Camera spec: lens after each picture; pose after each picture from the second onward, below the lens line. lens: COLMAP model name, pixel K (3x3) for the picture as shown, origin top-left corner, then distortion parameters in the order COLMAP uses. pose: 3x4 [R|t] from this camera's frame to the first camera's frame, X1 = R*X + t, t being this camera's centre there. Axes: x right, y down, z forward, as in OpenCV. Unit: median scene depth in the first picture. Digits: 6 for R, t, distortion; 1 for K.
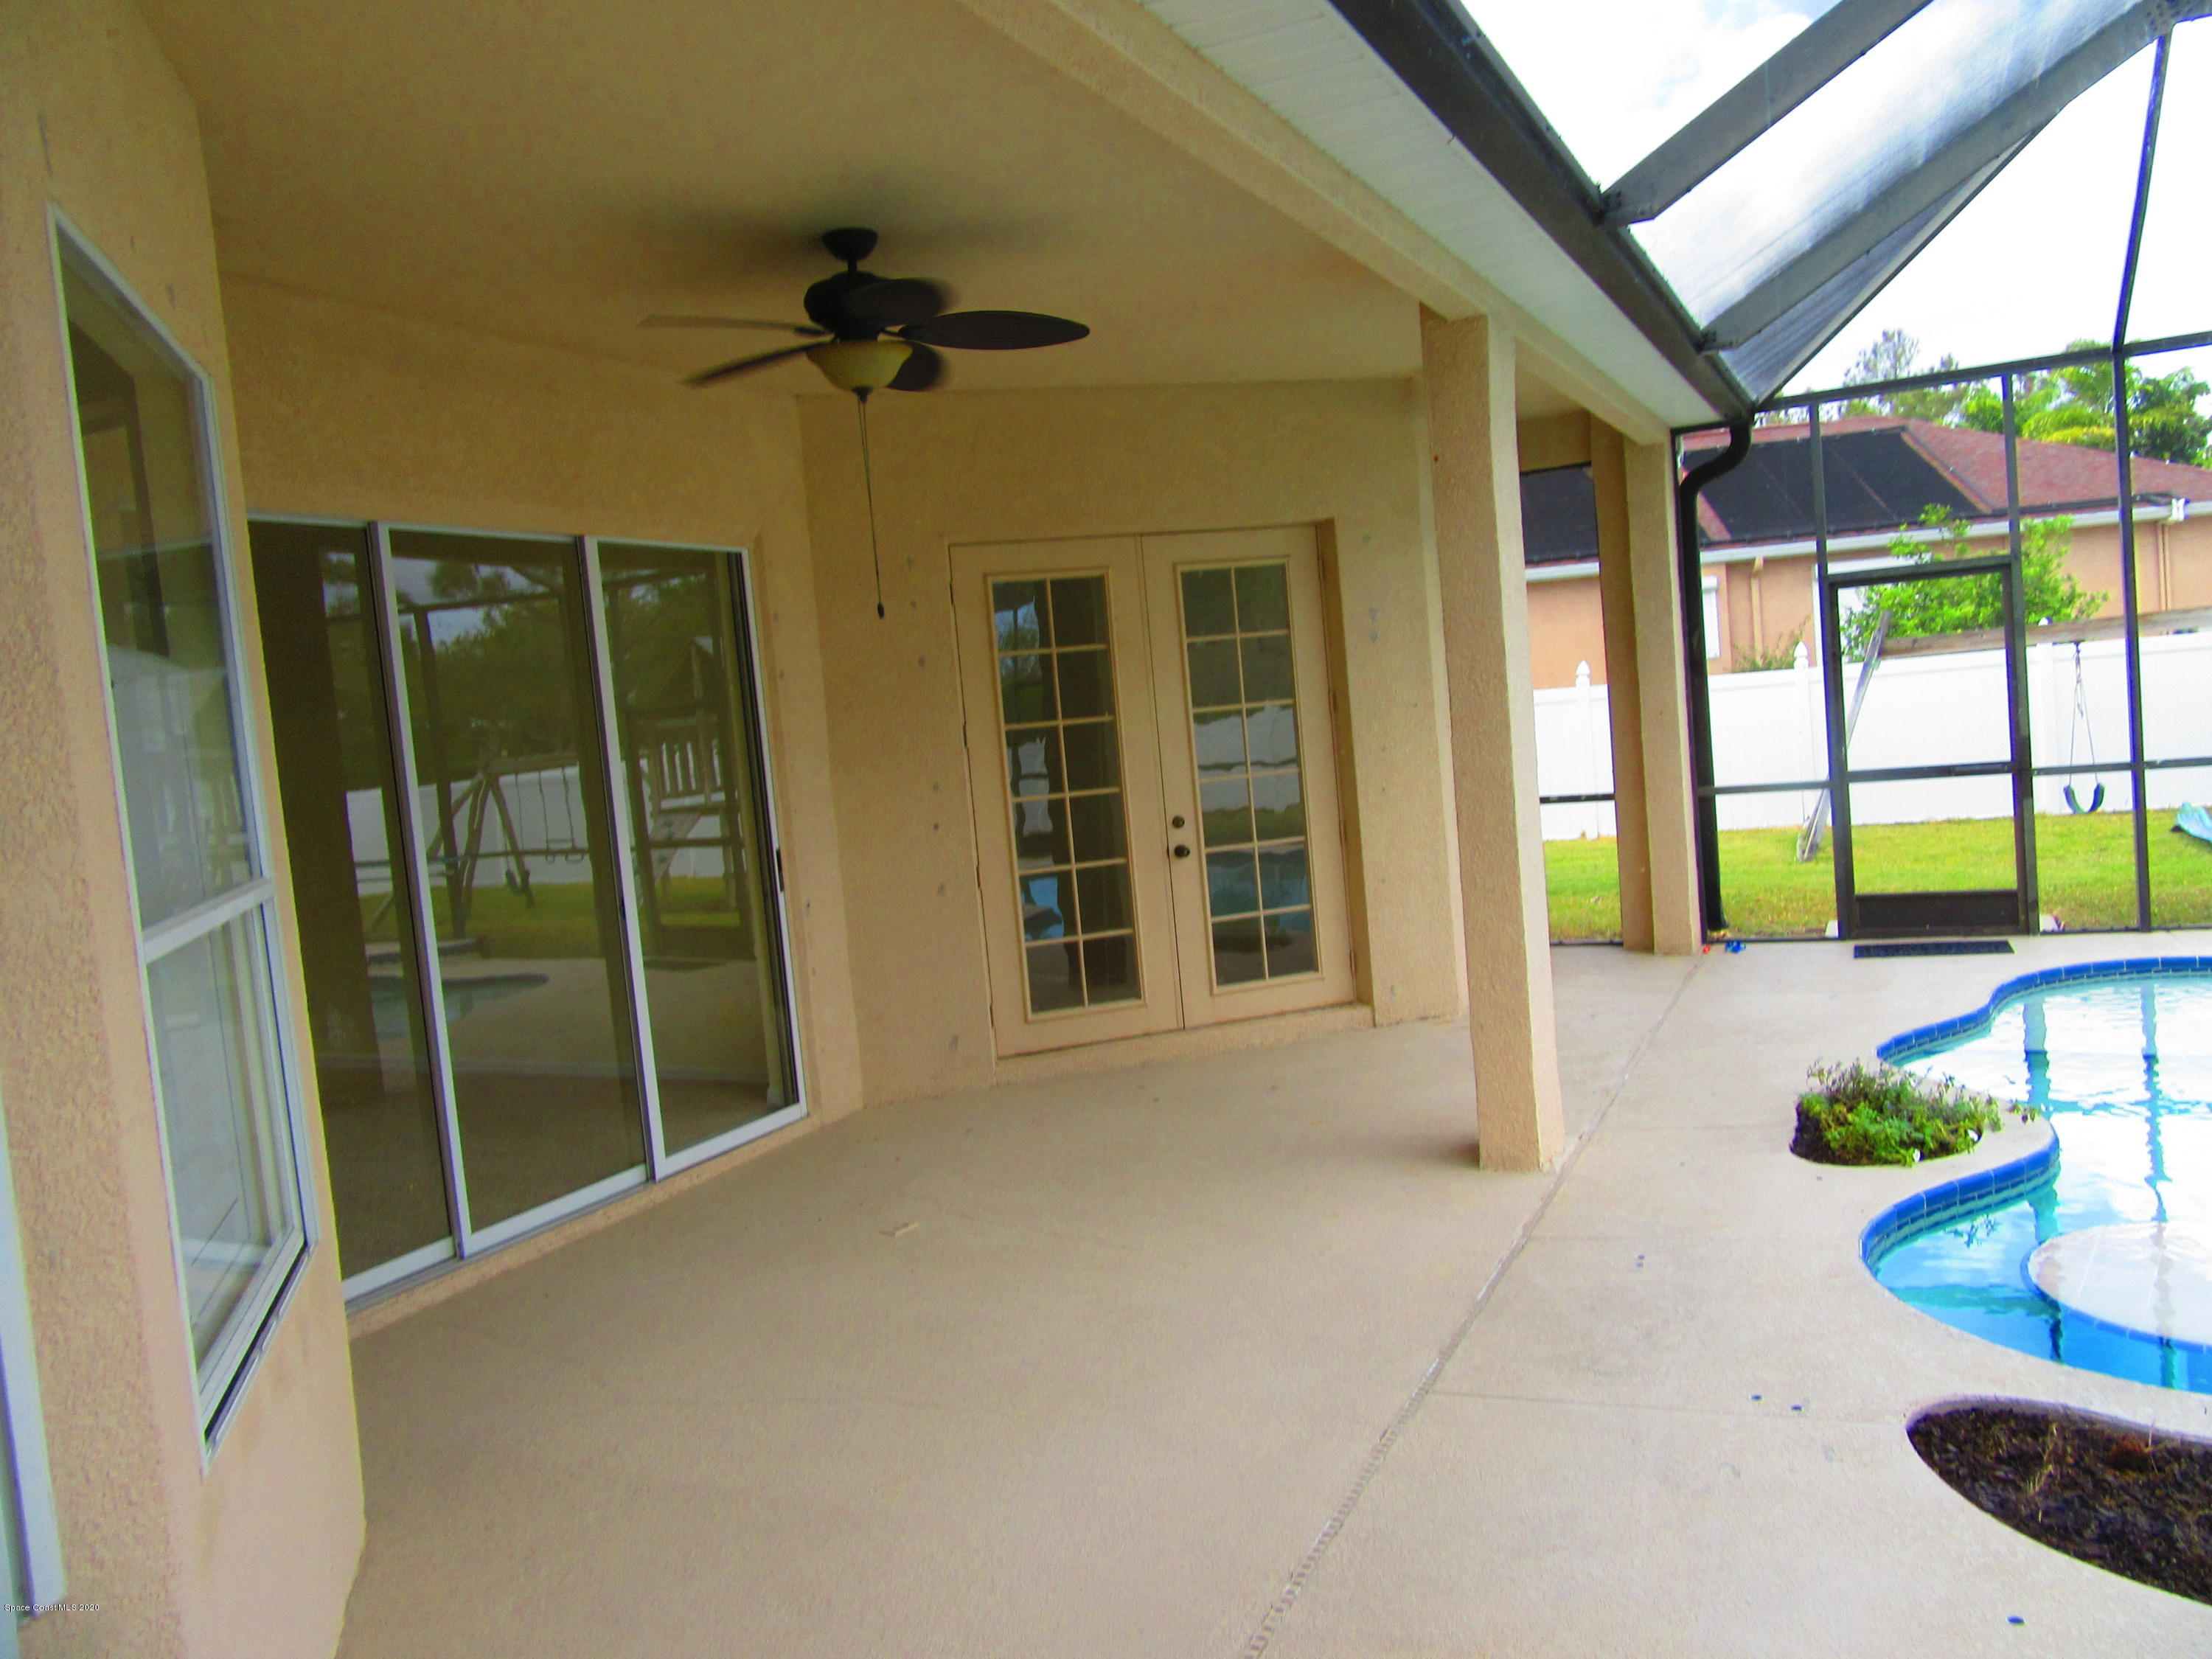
lens RADIAL K [[1611.2, 0, 1114.6], [0, 1611.2, 832.4], [0, 0, 1]] dist [-0.029392, -0.000809]
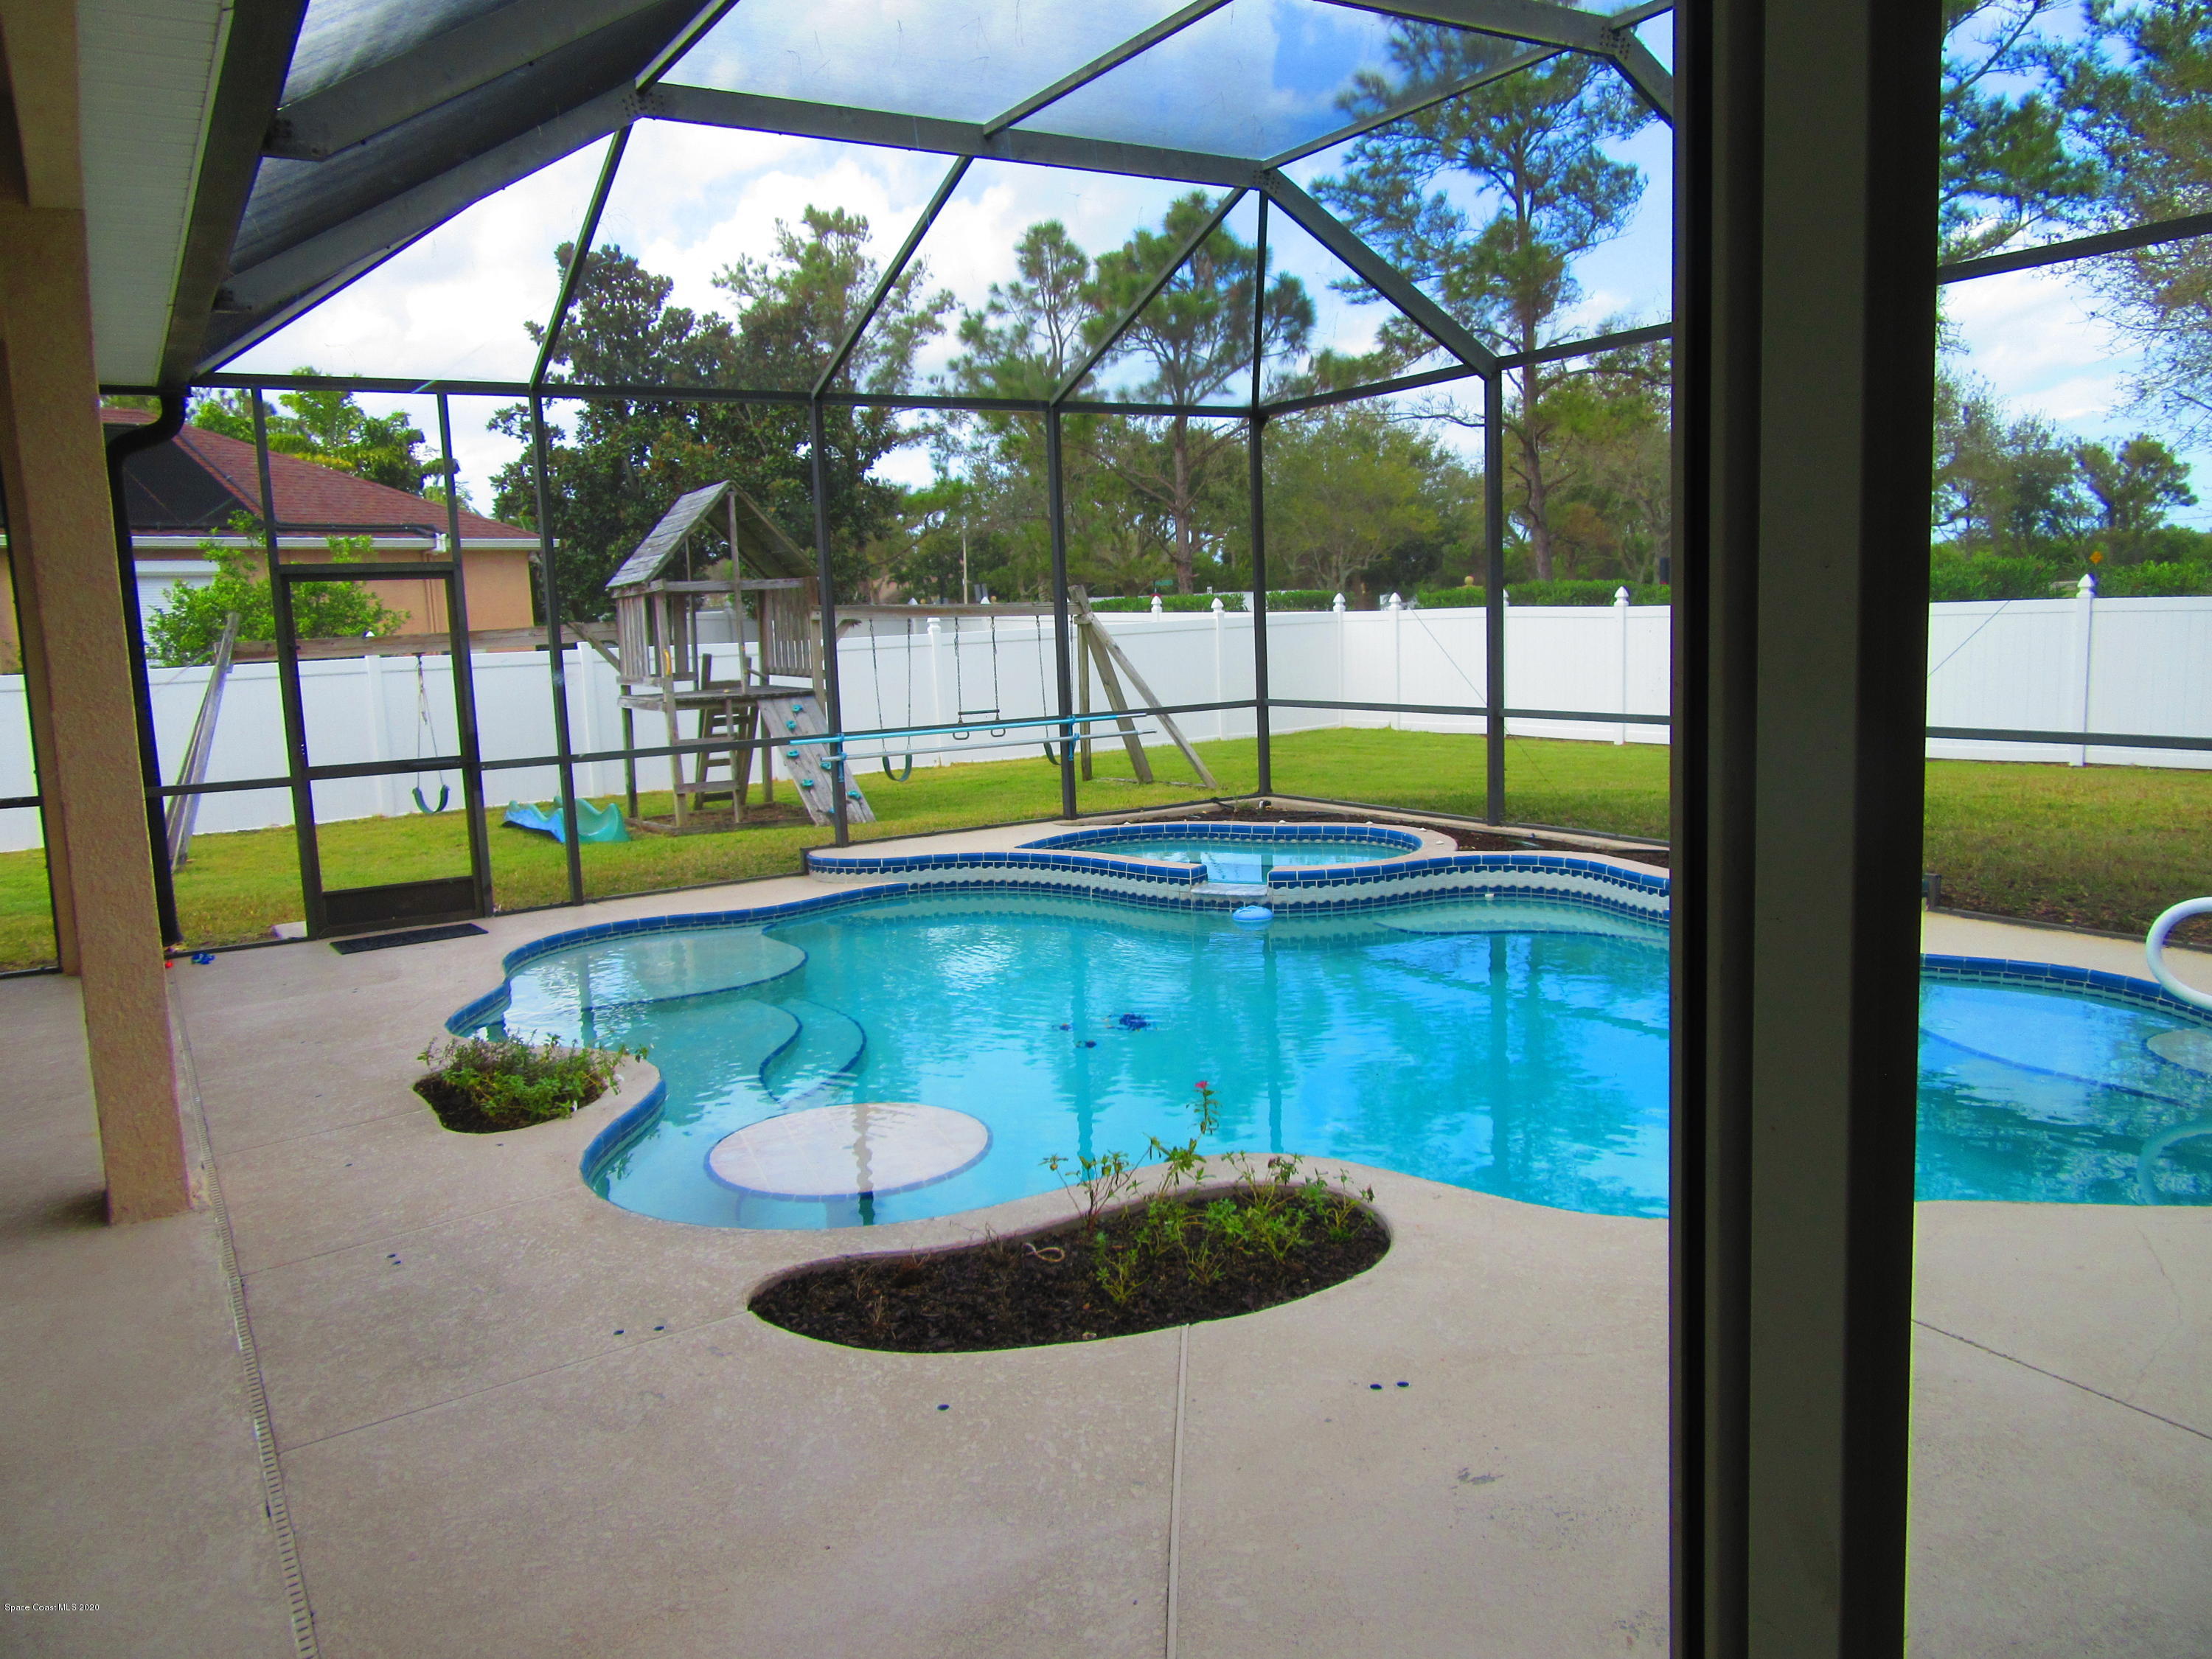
lens RADIAL K [[1611.2, 0, 1114.6], [0, 1611.2, 832.4], [0, 0, 1]] dist [-0.029392, -0.000809]
pose [[0.511737, -0.040549, 0.858185, -0.138755], [0.051032, 0.998557, 0.016751, 0.010371], [-0.857625, 0.035223, 0.513067, 0.071762]]
